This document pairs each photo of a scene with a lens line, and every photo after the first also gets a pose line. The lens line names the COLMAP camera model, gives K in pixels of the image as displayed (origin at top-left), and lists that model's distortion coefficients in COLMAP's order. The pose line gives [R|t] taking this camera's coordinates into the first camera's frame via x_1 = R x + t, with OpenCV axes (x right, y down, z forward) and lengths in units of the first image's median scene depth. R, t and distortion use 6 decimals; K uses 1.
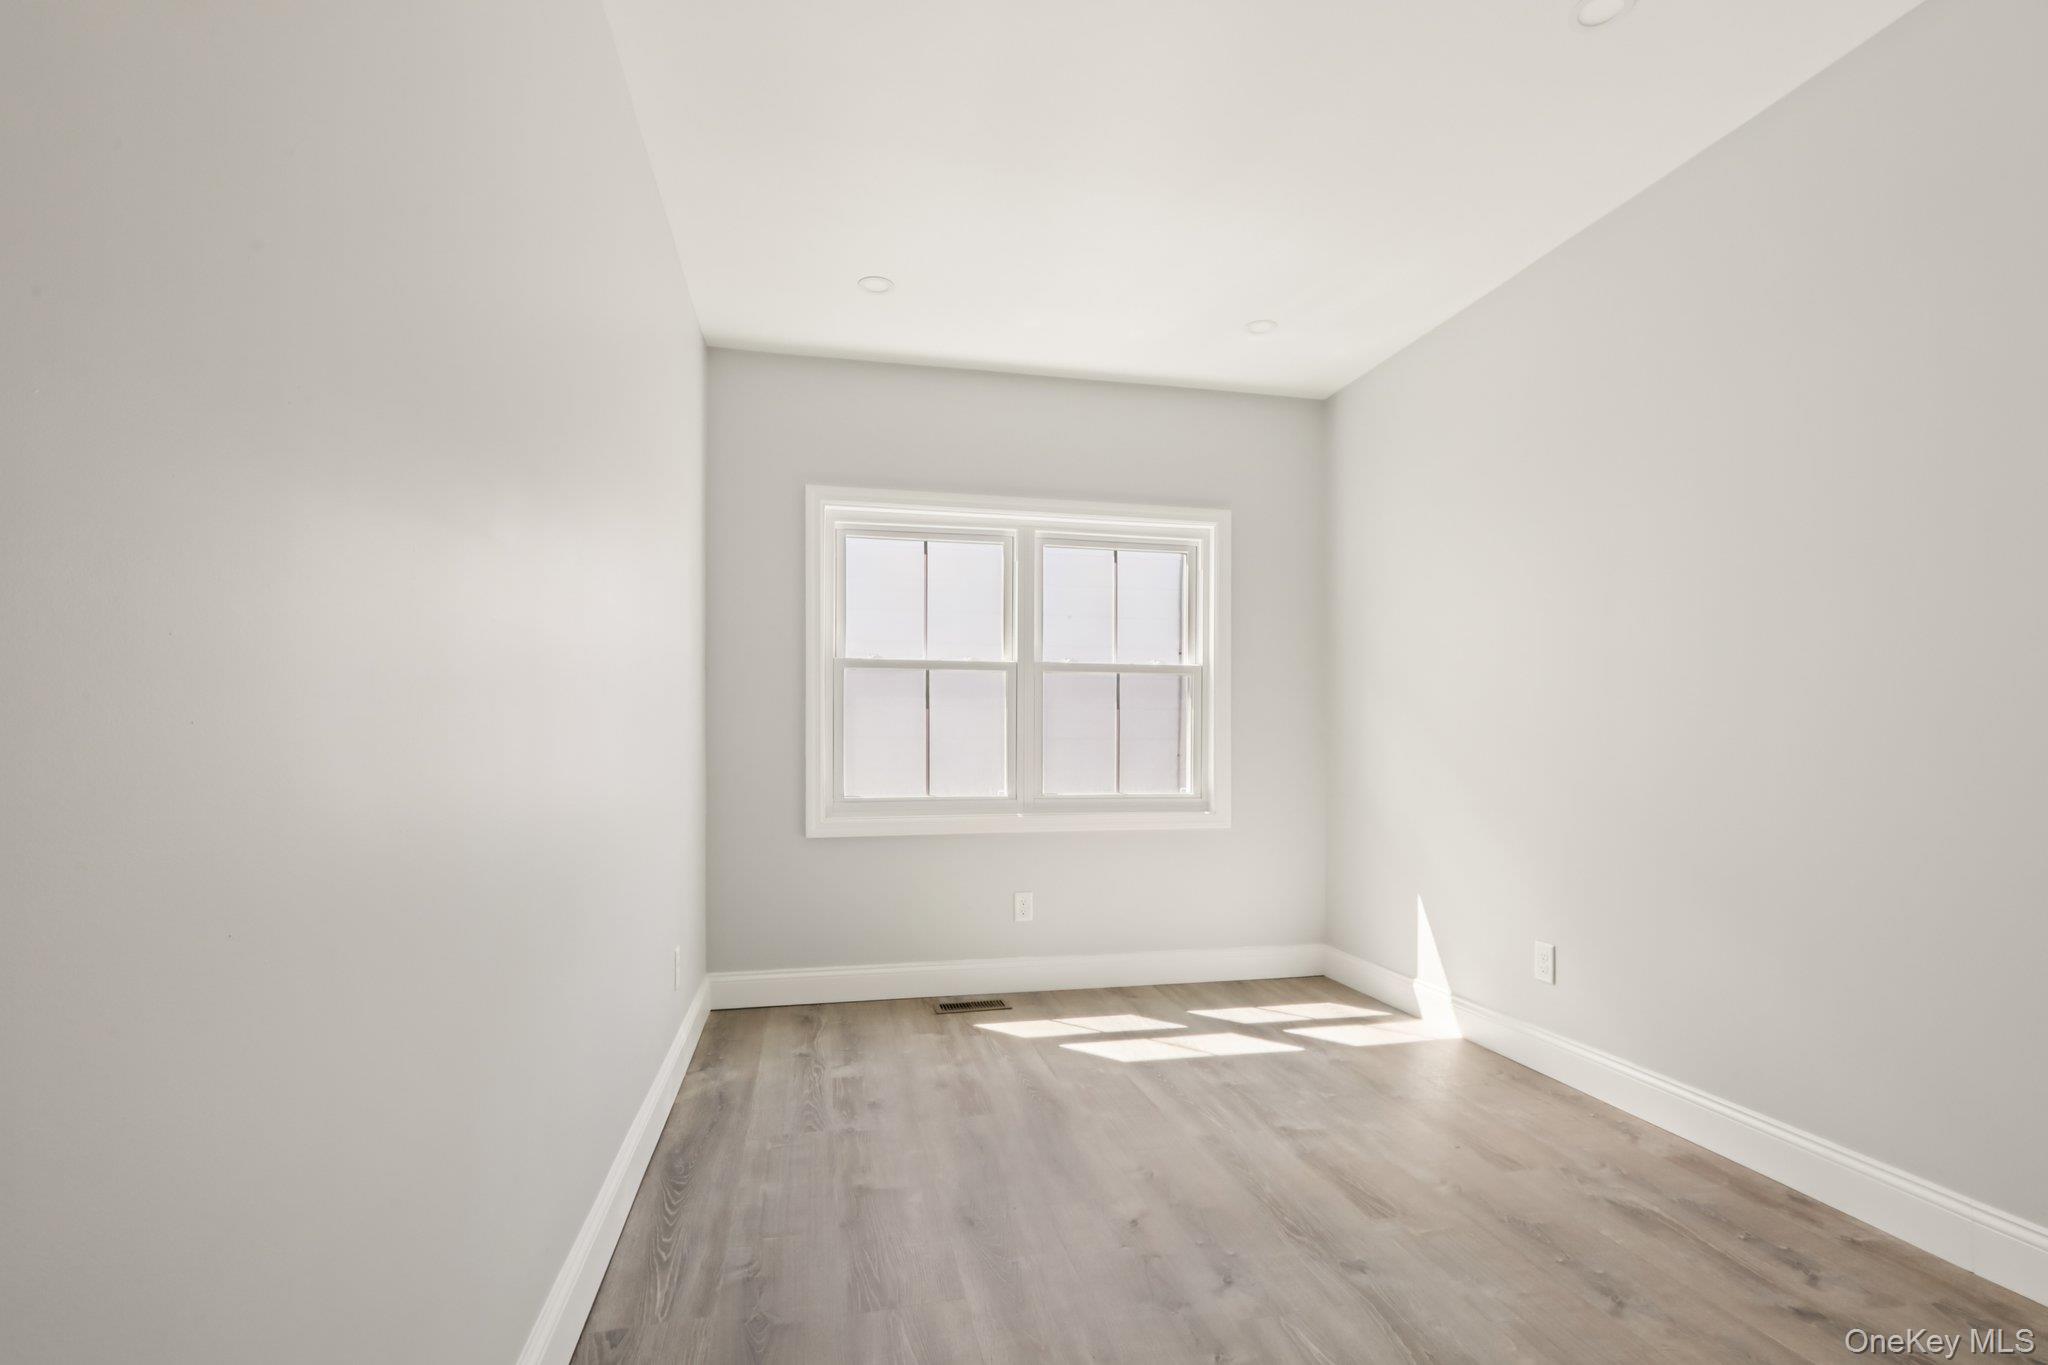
lens RADIAL K [[929.8, 0, 1024.6], [0, 929.8, 744.0], [0, 0, 1]] dist [0.000195, 0.000085]
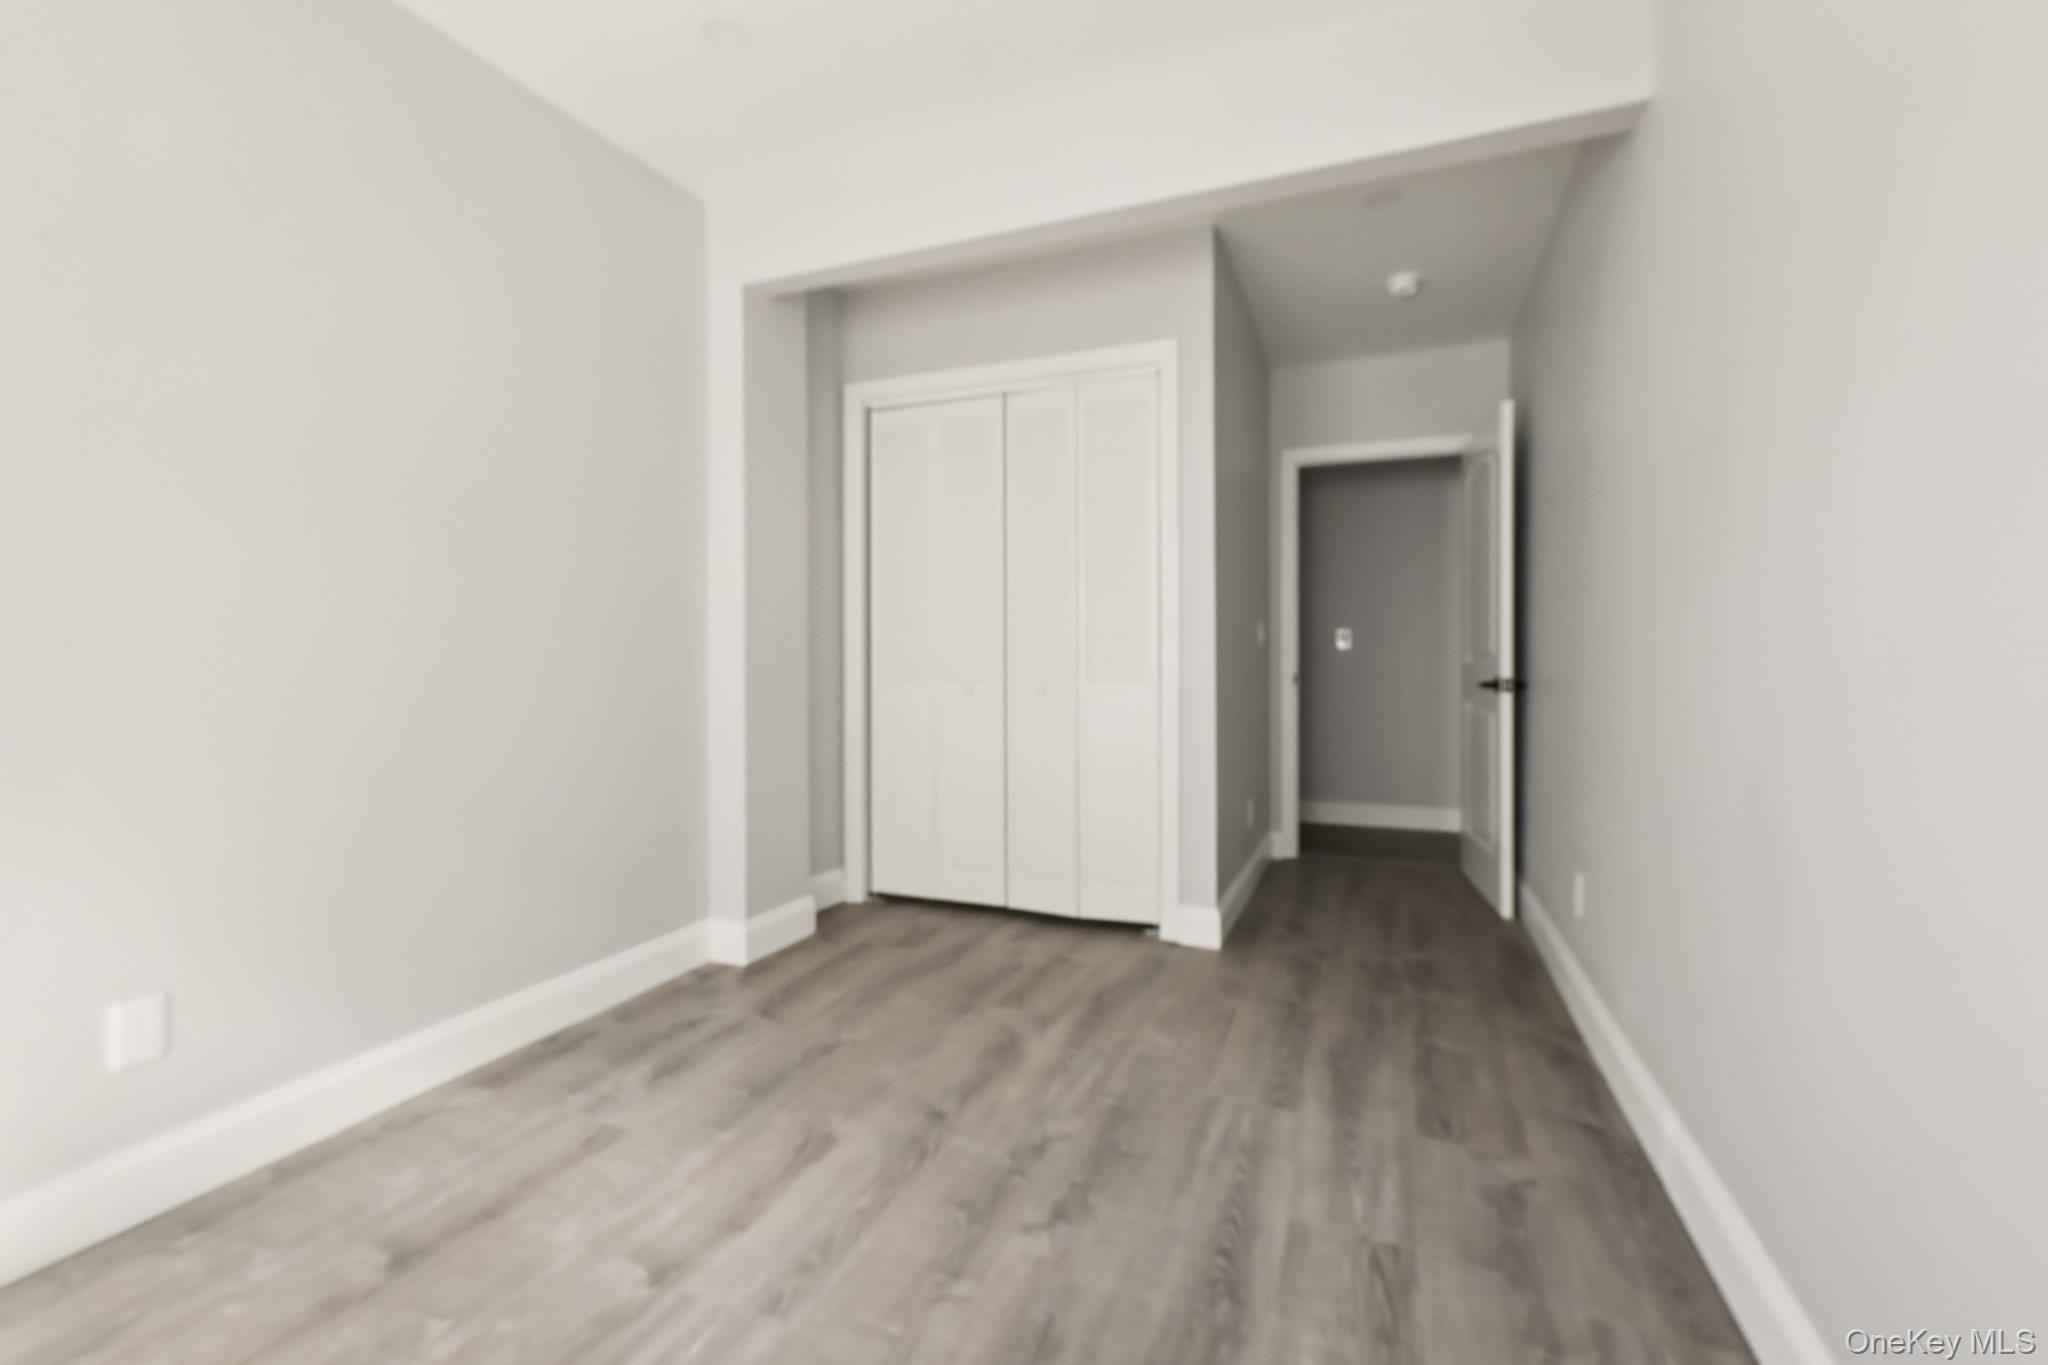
lens RADIAL K [[898.6, 0, 1023.0], [0, 898.6, 654.0], [0, 0, 1]] dist [-0.000095, 0.000045]
pose [[-0.824927, -0.002963, 0.565231, -0.305693], [0.000847, 0.999979, 0.006478, -0.006137], [-0.565238, 0.005822, -0.824907, 1.610060]]
